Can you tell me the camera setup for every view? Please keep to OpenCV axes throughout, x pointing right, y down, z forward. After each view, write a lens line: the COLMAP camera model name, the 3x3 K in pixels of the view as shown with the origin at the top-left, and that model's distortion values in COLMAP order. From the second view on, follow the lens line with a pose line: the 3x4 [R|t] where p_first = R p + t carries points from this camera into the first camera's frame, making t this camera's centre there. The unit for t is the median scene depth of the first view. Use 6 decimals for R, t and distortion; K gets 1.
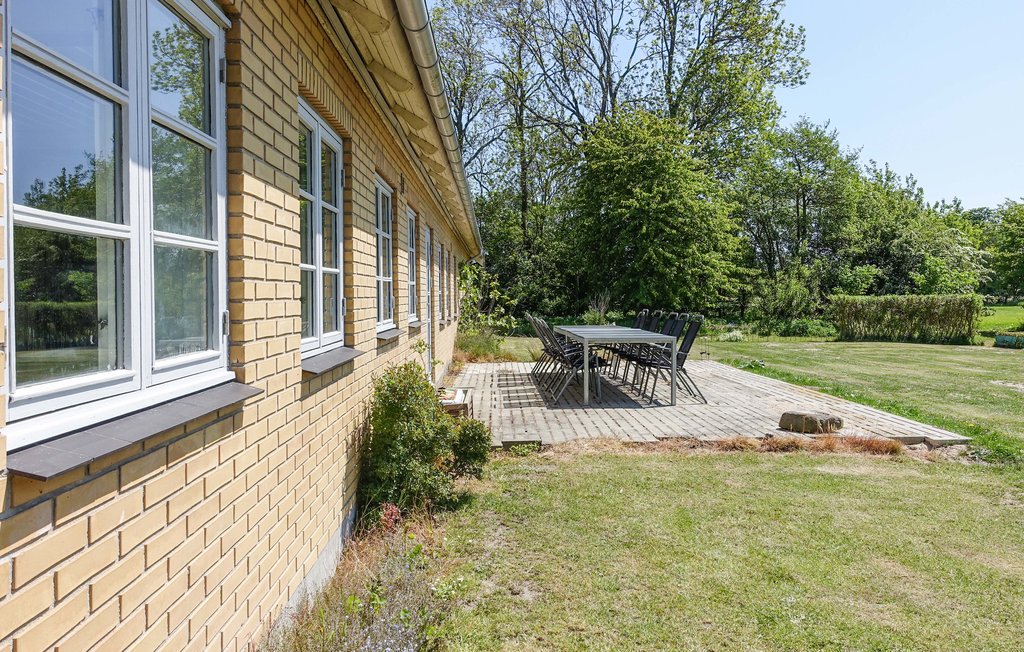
lens RADIAL K [[789.6, 0, 511.3], [0, 789.6, 285.9], [0, 0, 1]] dist [0.002237, 0.001533]
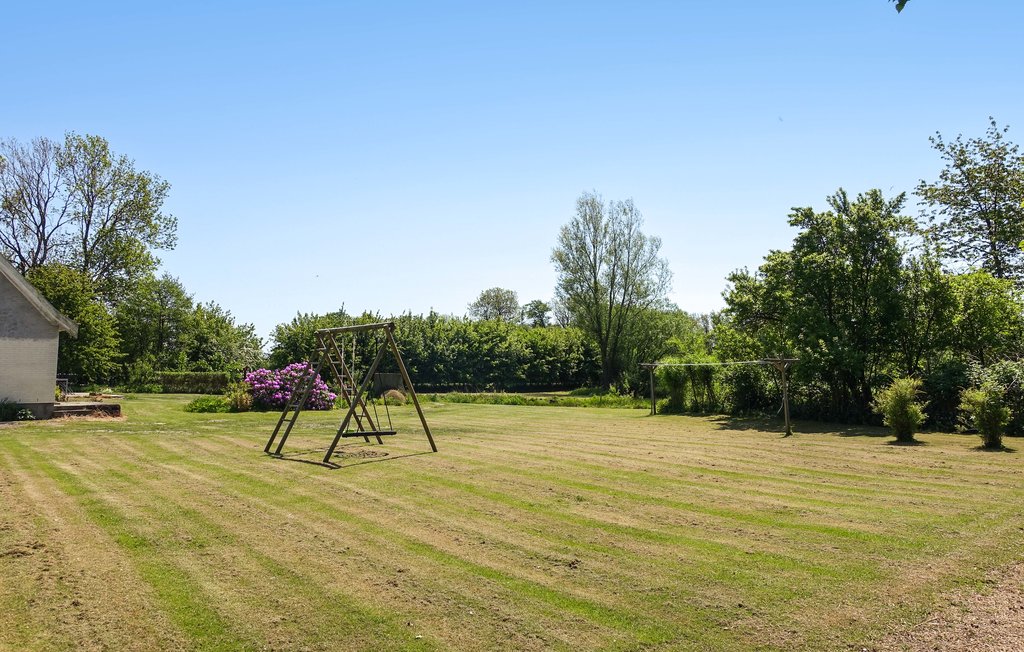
lens RADIAL K [[789.6, 0, 511.3], [0, 789.6, 285.9], [0, 0, 1]] dist [0.002237, 0.001533]
pose [[0.784093, 0.071787, 0.616477, -0.117055], [-0.008073, 0.994384, -0.105525, -0.000463], [-0.620590, 0.077765, 0.780269, -0.857674]]
